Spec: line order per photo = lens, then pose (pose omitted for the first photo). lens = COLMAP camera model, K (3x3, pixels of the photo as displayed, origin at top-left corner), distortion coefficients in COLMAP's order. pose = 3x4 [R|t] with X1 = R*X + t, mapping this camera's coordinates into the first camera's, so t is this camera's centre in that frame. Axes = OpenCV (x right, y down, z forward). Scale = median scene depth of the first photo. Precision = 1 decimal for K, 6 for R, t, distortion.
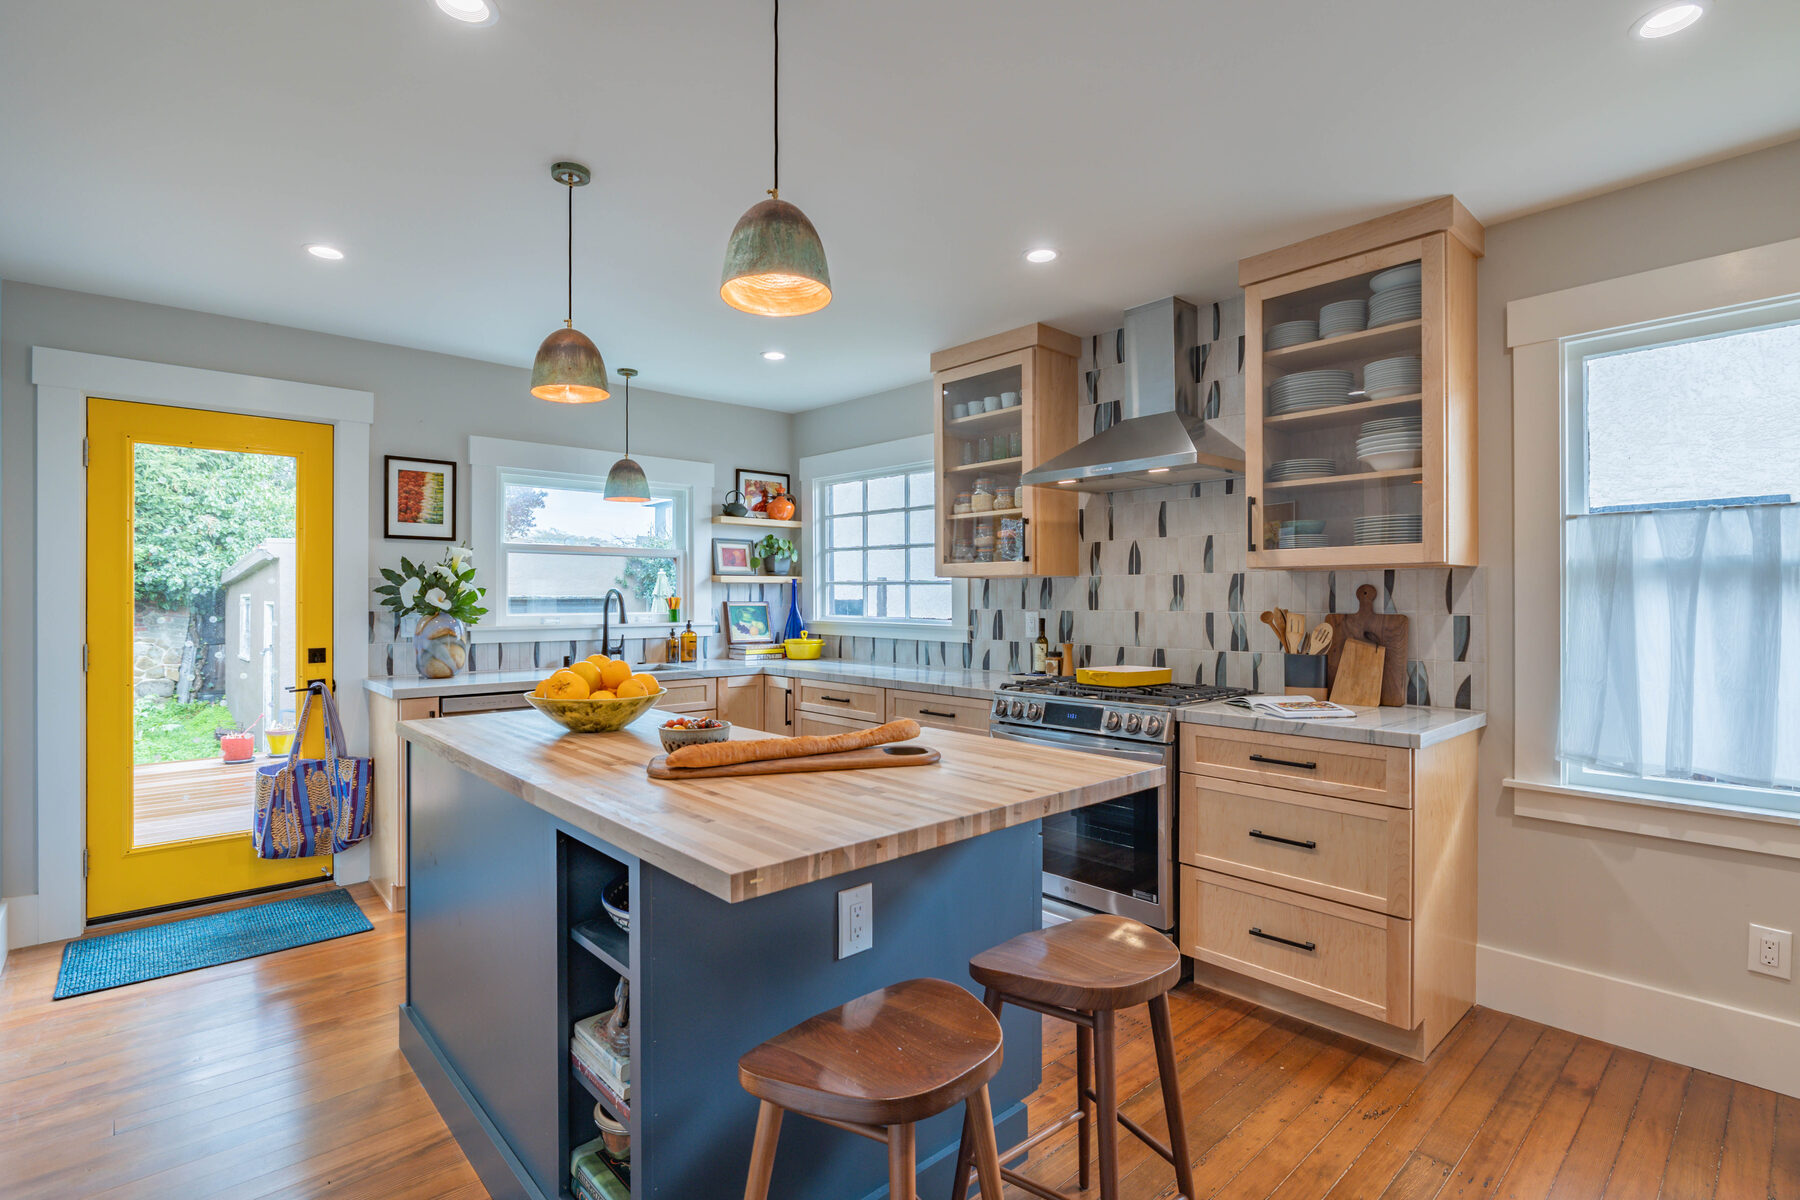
lens RADIAL K [[861.2, 0, 904.6], [0, 861.2, 599.7], [0, 0, 1]] dist [-0.013426, -0.000372]
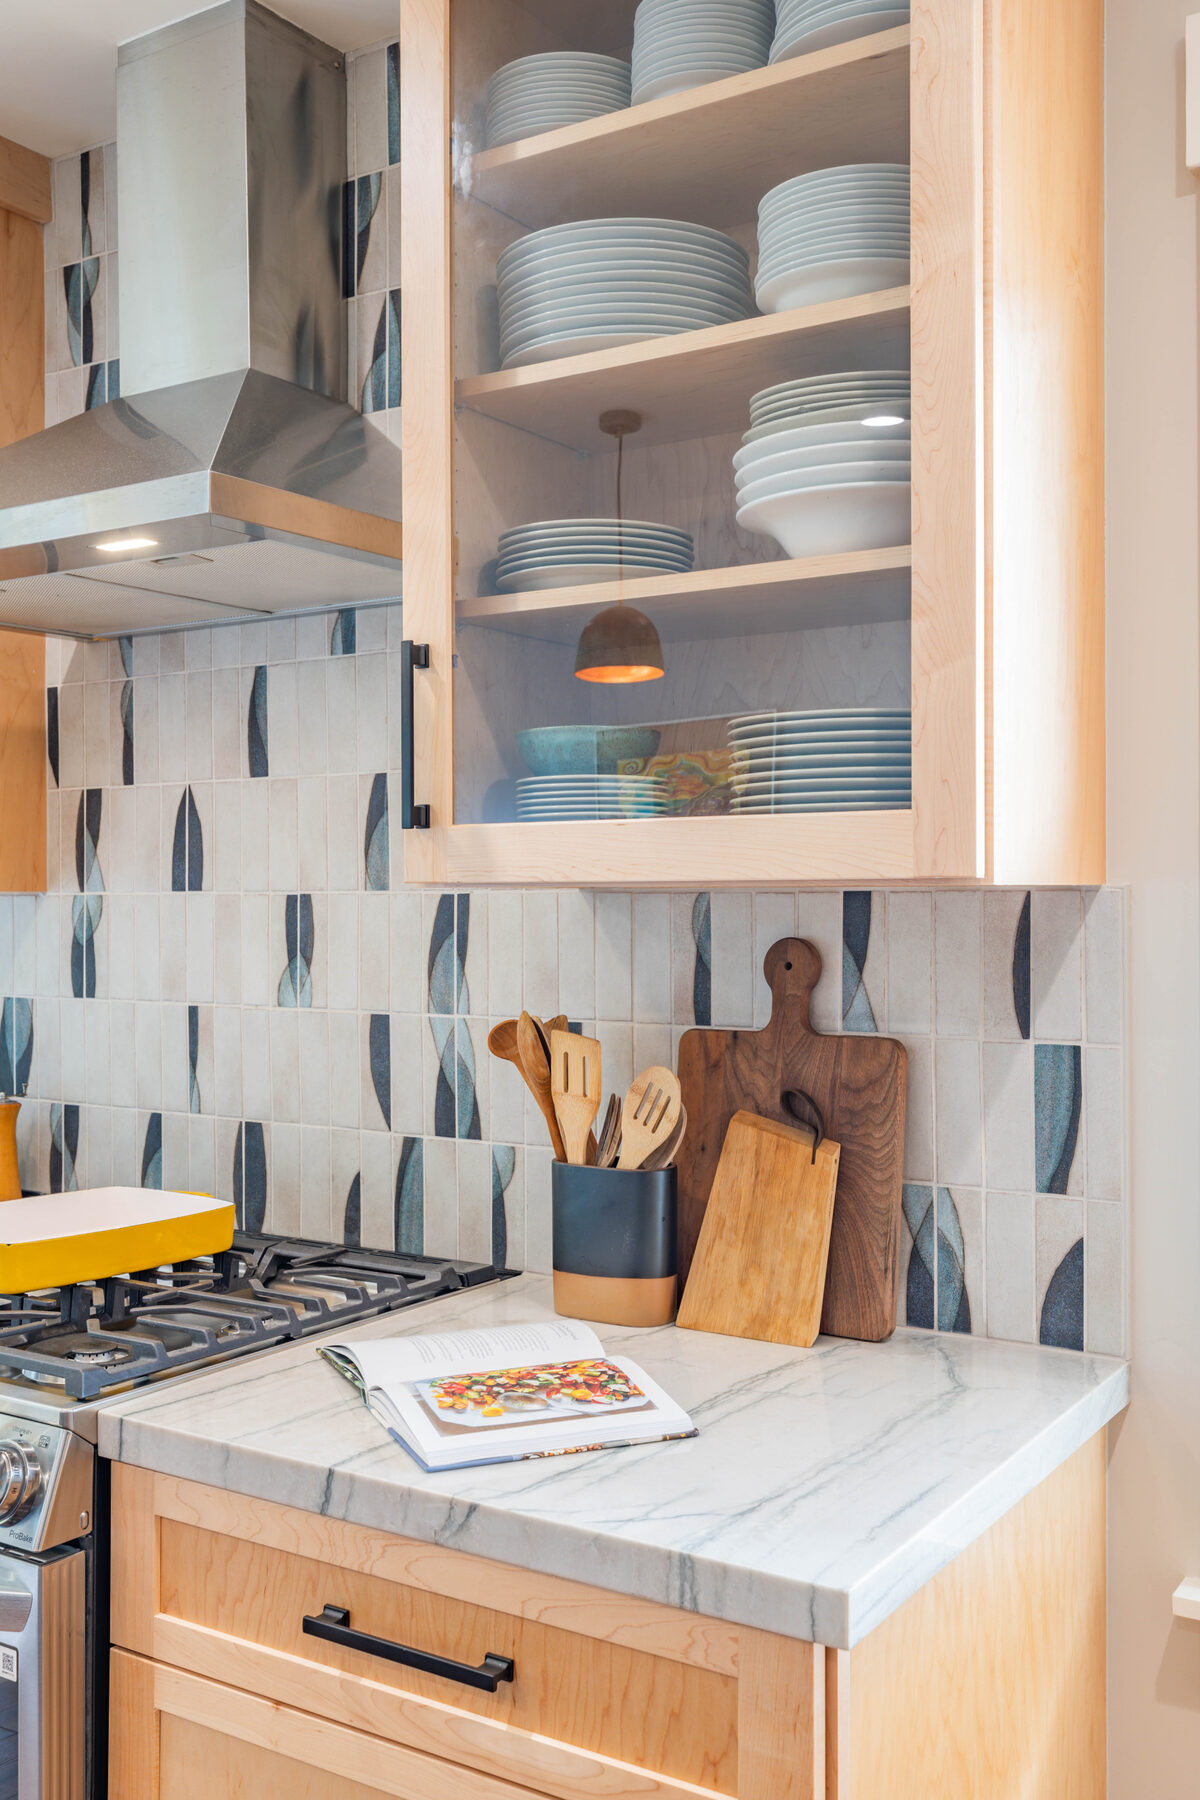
lens RADIAL K [[1707.2, 0, 600.0], [0, 1707.2, 900.0], [0, 0, 1]] dist [0.001159, -0.010250]
pose [[0.968656, -0.003686, 0.248379, 0.232236], [0.003372, 0.999993, 0.001687, -0.023918], [-0.248383, -0.000797, 0.968662, 0.305610]]
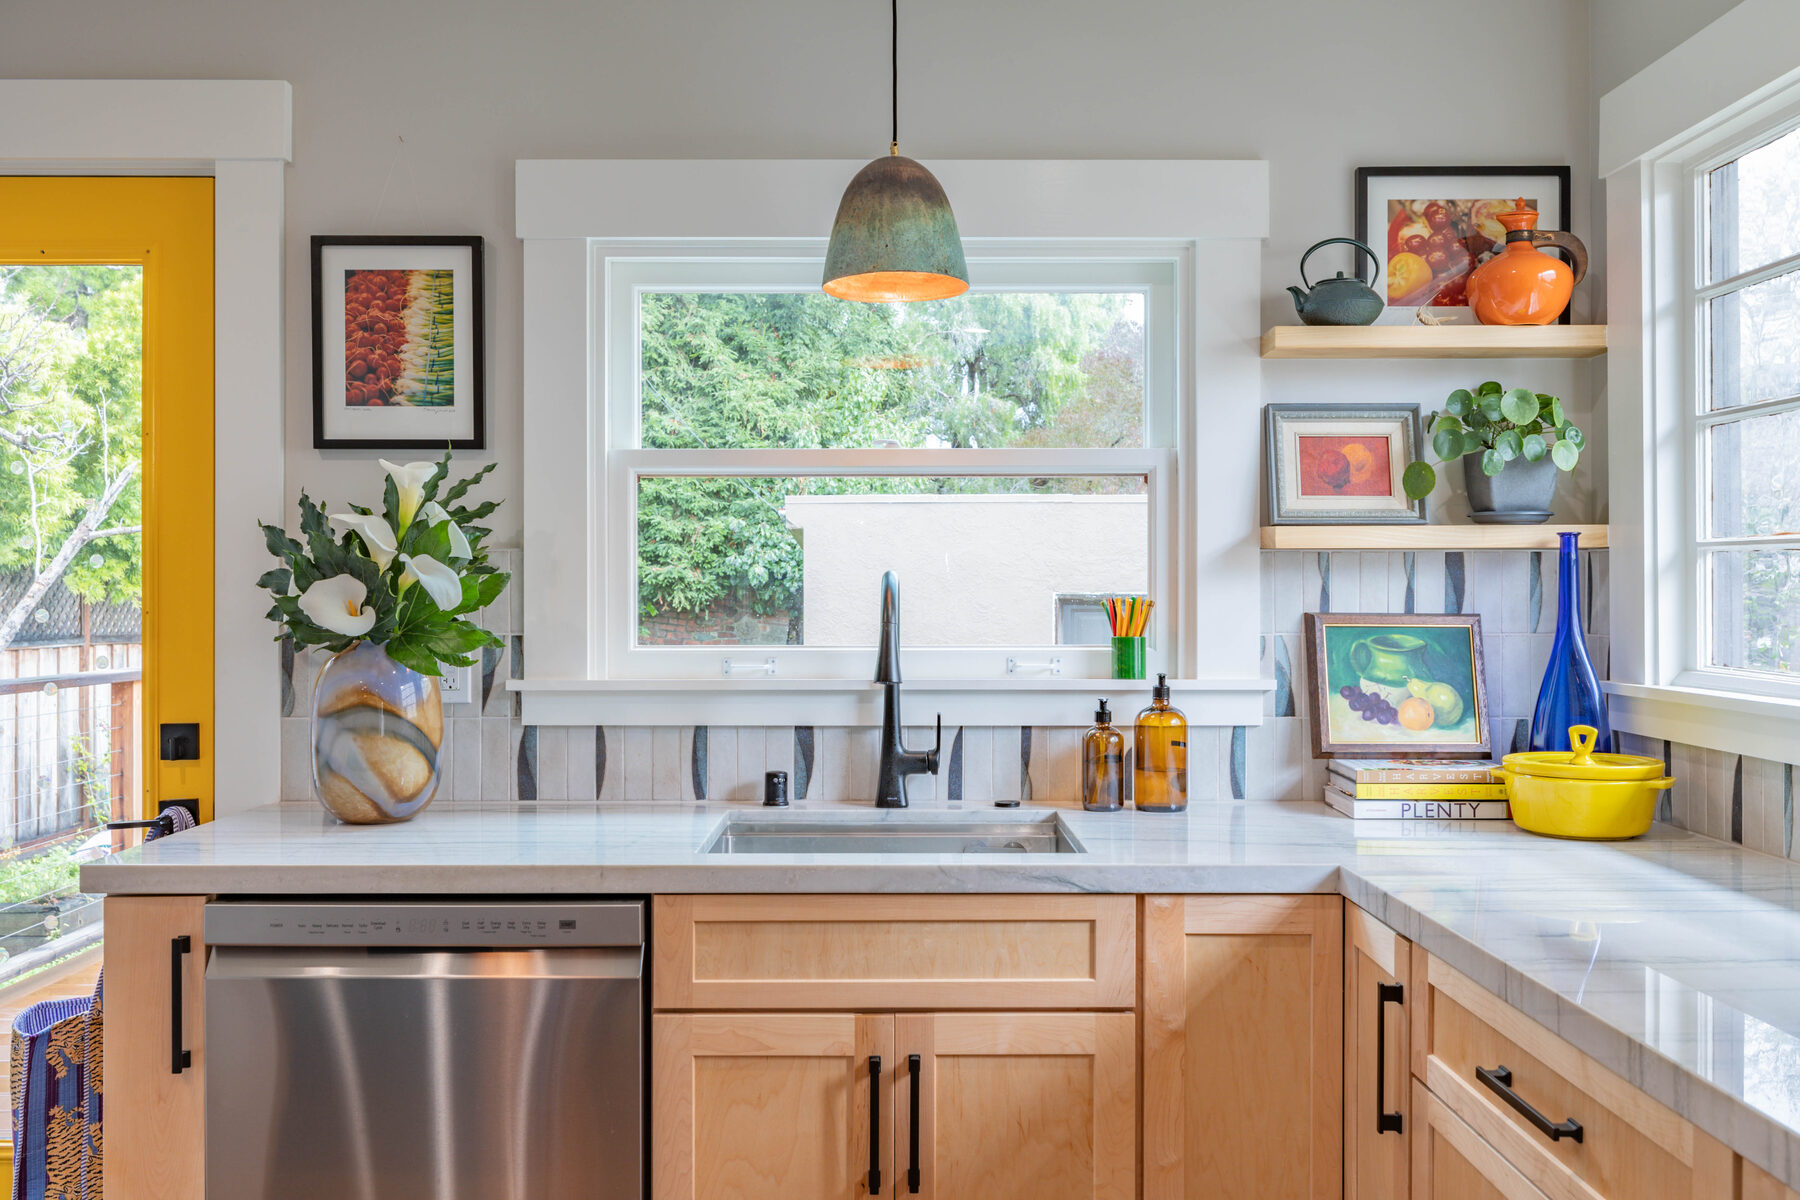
lens RADIAL K [[1512.9, 0, 900.0], [0, 1512.9, 600.0], [0, 0, 1]] dist [-0.004506, -0.001795]
pose [[0.736871, 0.001995, -0.676030, 0.054065], [-0.000997, 0.999998, 0.001864, -0.004253], [0.676032, -0.000700, 0.736872, 0.641867]]
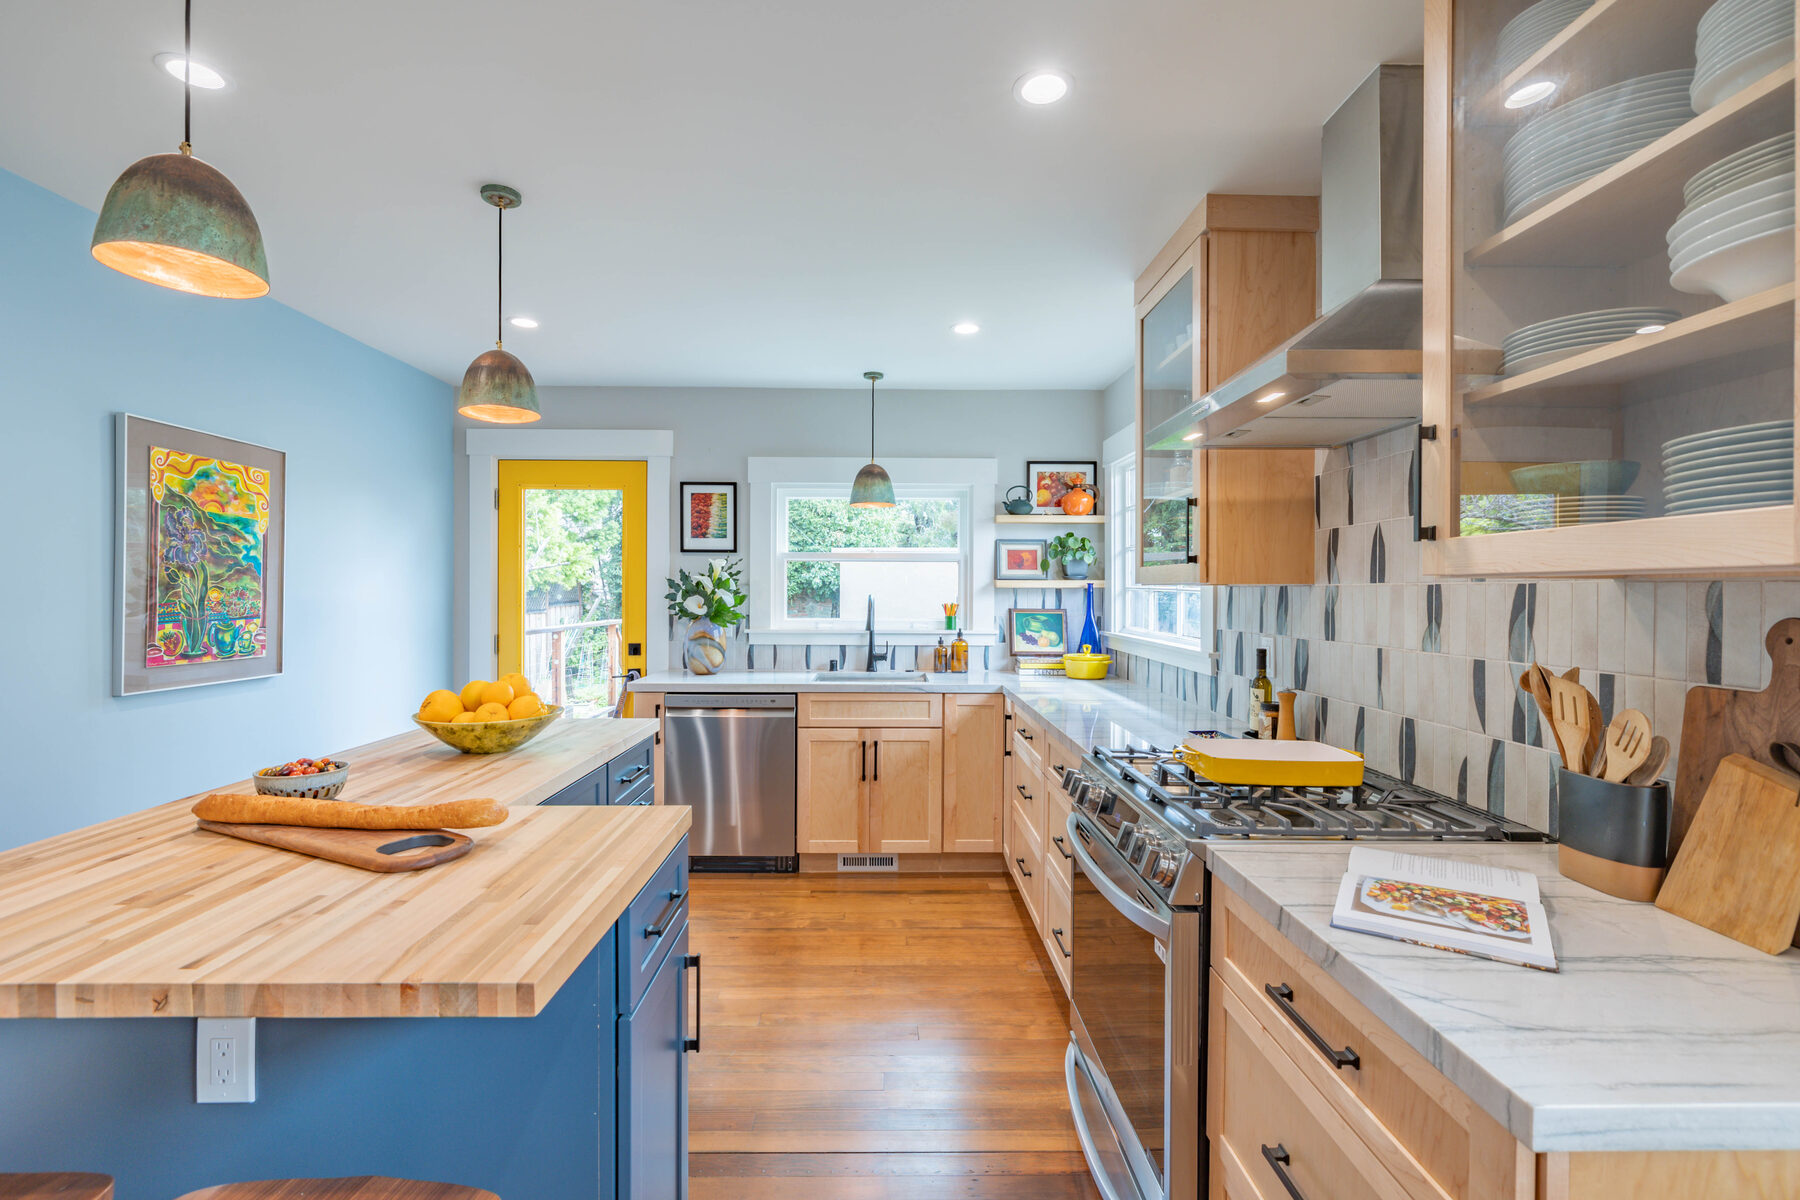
lens RADIAL K [[819.7, 0, 903.9], [0, 819.7, 594.5], [0, 0, 1]] dist [-0.002561, -0.000403]
pose [[0.747950, 0.007849, -0.663709, 0.353817], [-0.006444, 0.999969, 0.004565, -0.019940], [0.663724, 0.000863, 0.747977, 0.345351]]
